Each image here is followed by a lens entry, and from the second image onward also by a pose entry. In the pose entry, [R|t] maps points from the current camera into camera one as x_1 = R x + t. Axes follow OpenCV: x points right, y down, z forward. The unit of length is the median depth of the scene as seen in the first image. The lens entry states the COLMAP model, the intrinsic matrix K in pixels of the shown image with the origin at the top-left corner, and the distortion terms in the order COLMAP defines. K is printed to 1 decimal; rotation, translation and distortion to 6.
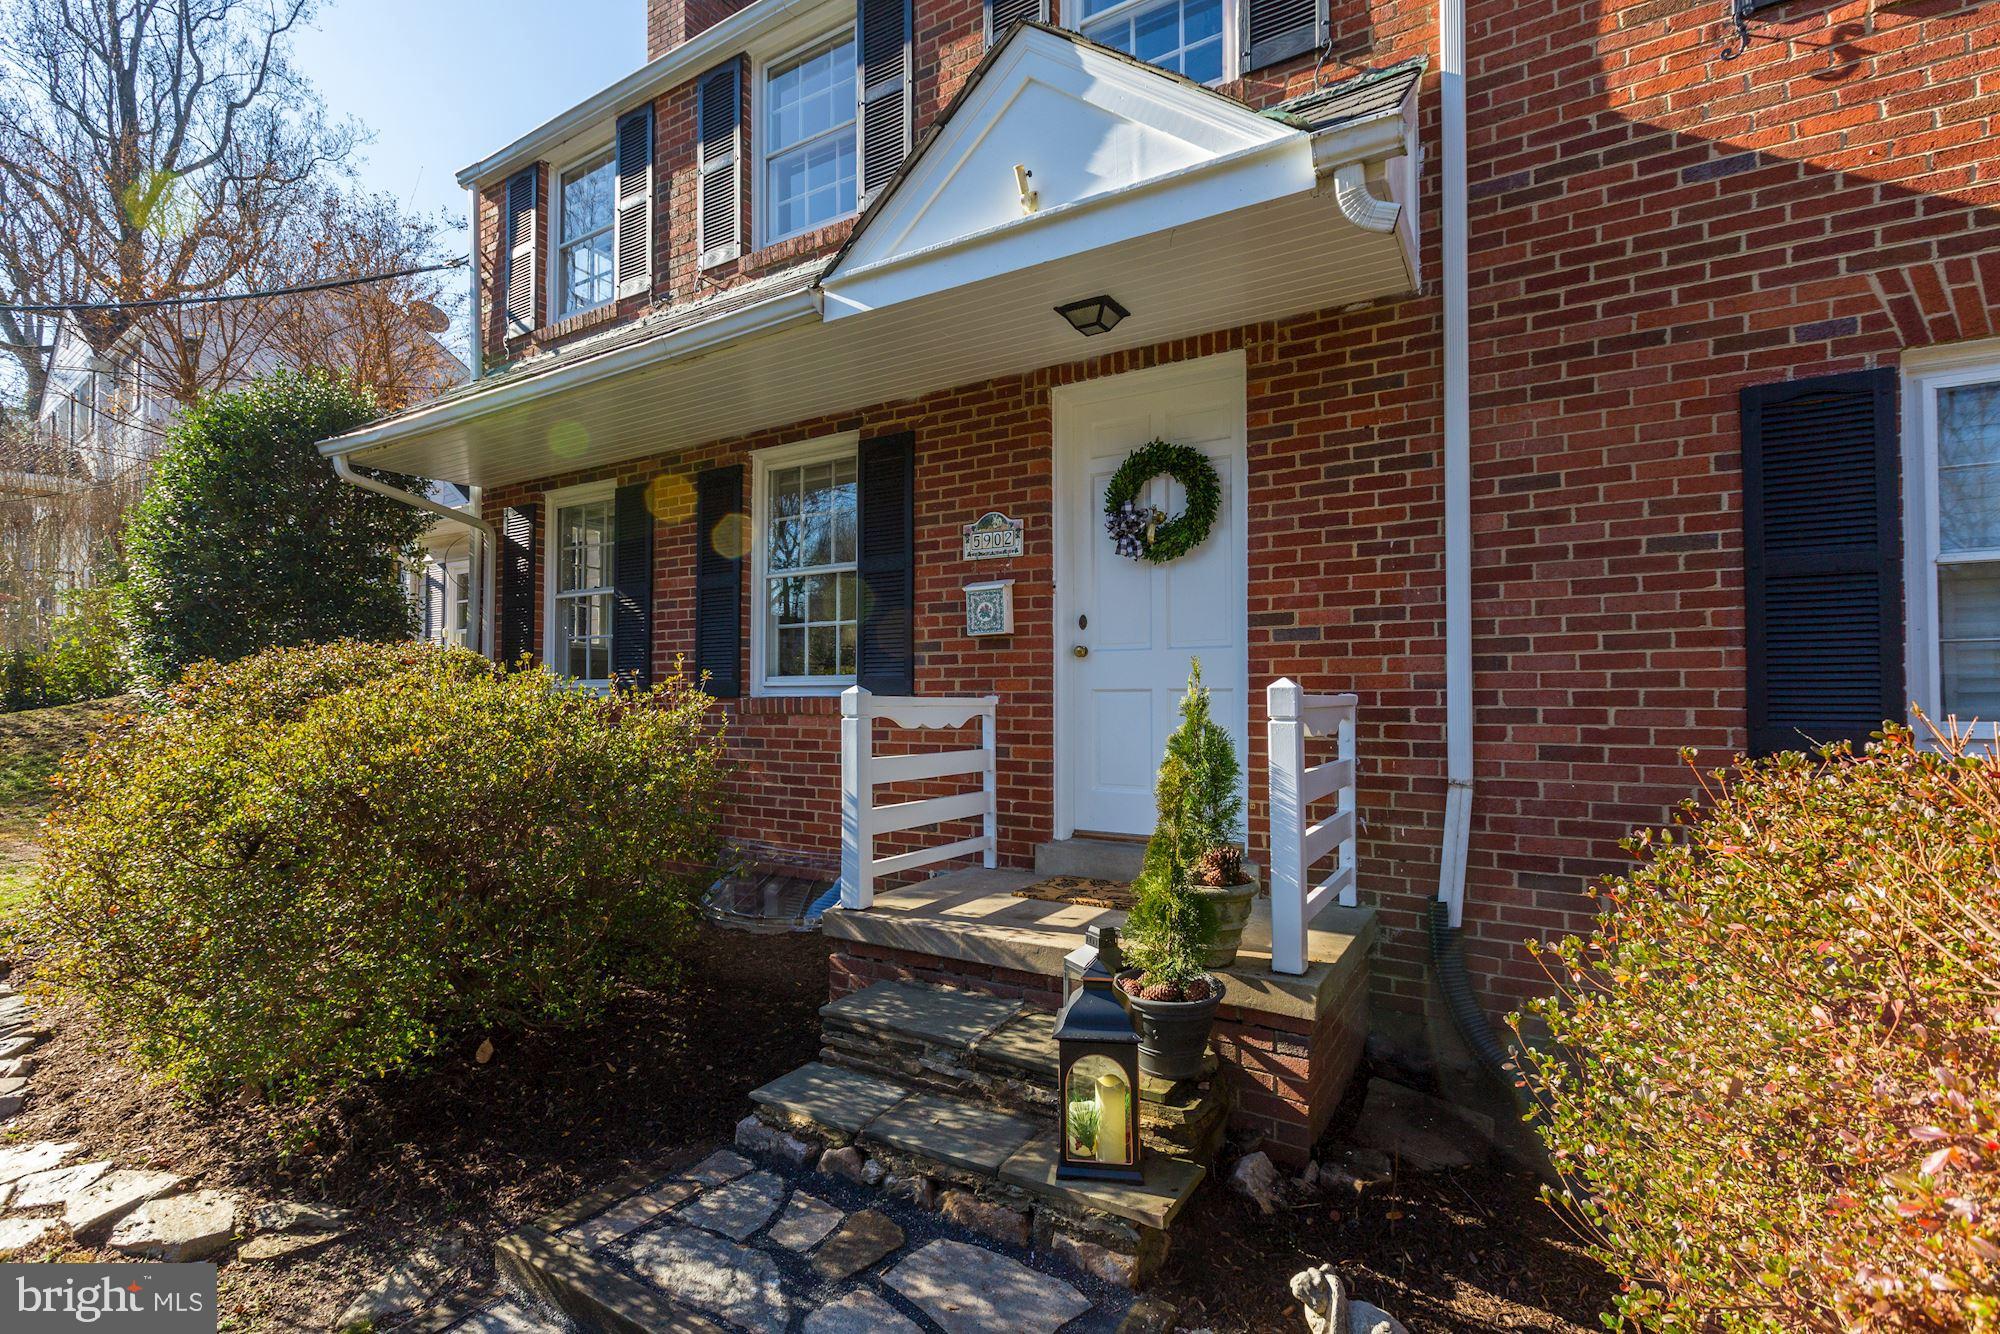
lens RADIAL K [[906.4, 0, 1000.0], [0, 906.4, 667.0], [0, 0, 1]] dist [0.002168, -0.001698]
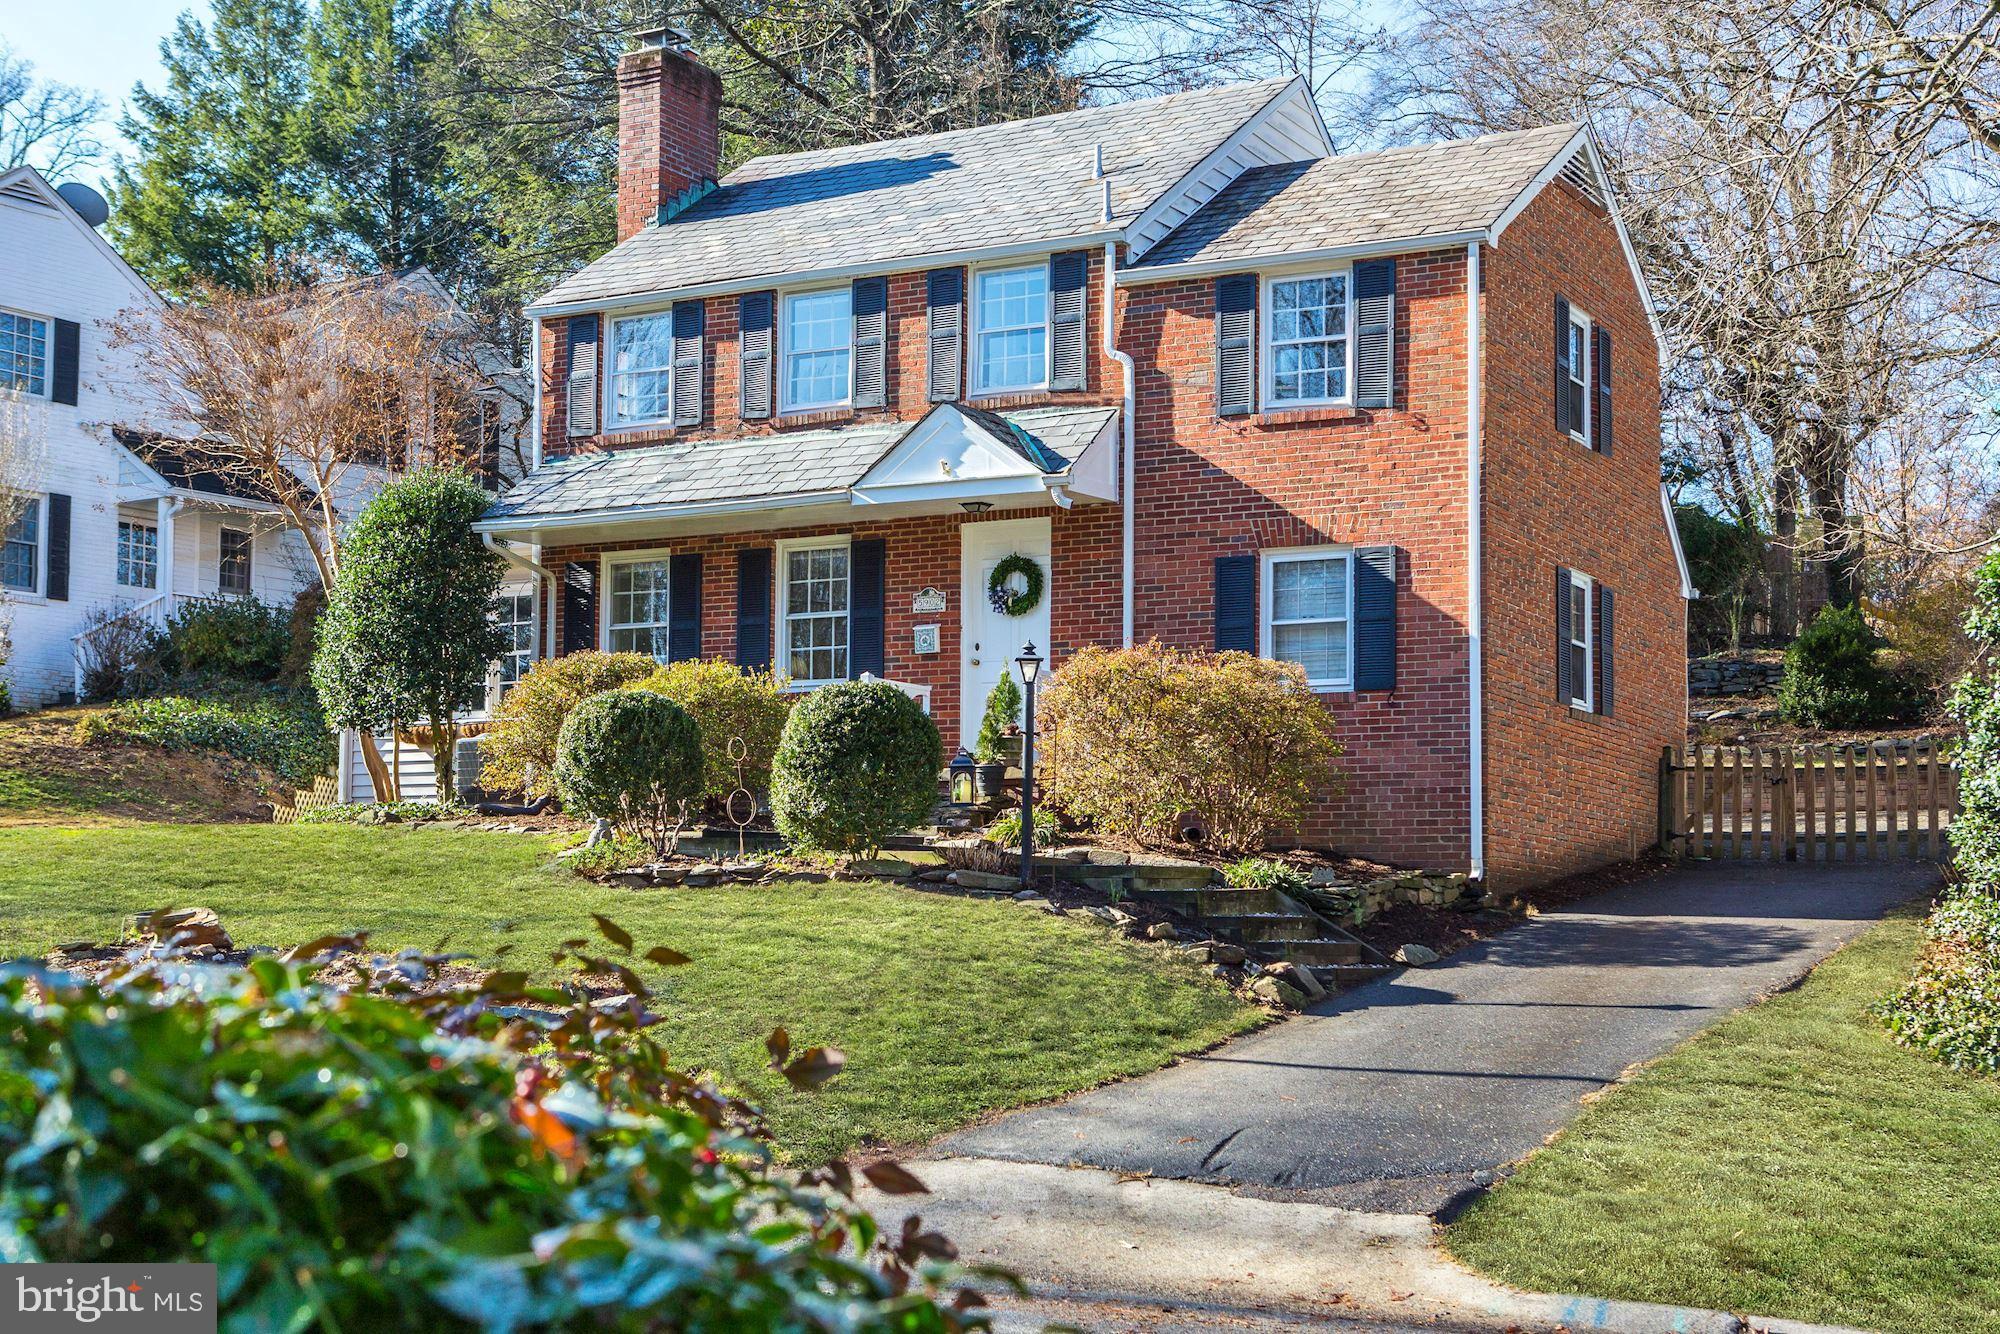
lens RADIAL K [[2452.7, 0, 999.4], [0, 2452.7, 668.0], [0, 0, 1]] dist [-0.001955, -0.000553]
pose [[0.999367, 0.008814, 0.034465, -0.049302], [-0.006858, 0.998381, -0.056469, 0.374885], [-0.034907, 0.056197, 0.997809, -5.425481]]
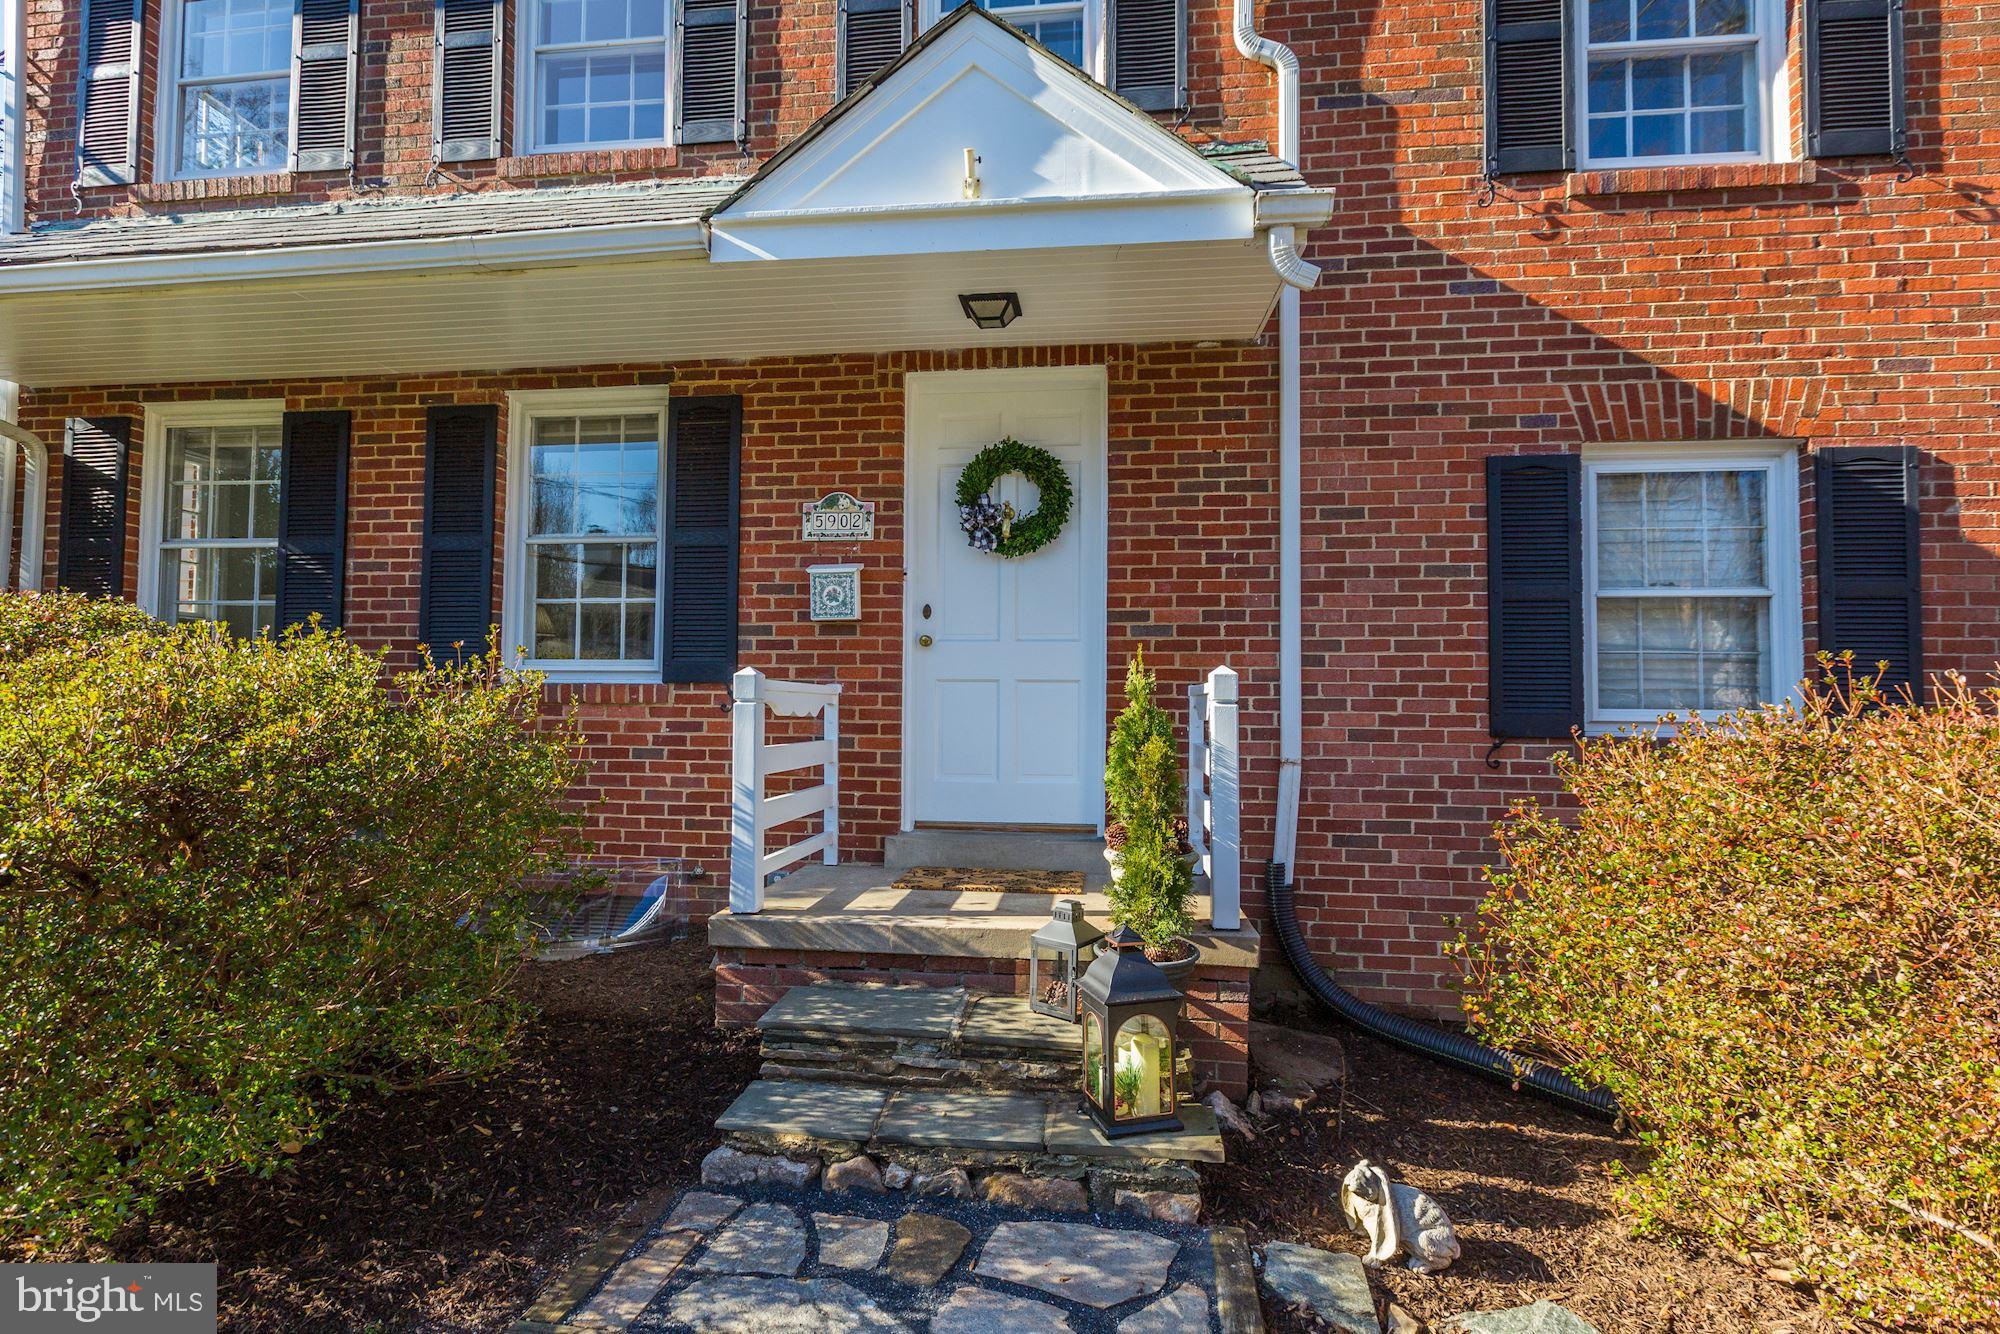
lens RADIAL K [[923.3, 0, 1002.7], [0, 923.3, 660.1], [0, 0, 1]] dist [0.000517, -0.000795]
pose [[0.913078, 0.028274, 0.406804, -0.325179], [-0.023722, 0.999587, -0.016231, 0.024400], [-0.407095, 0.005170, 0.913371, 0.054926]]
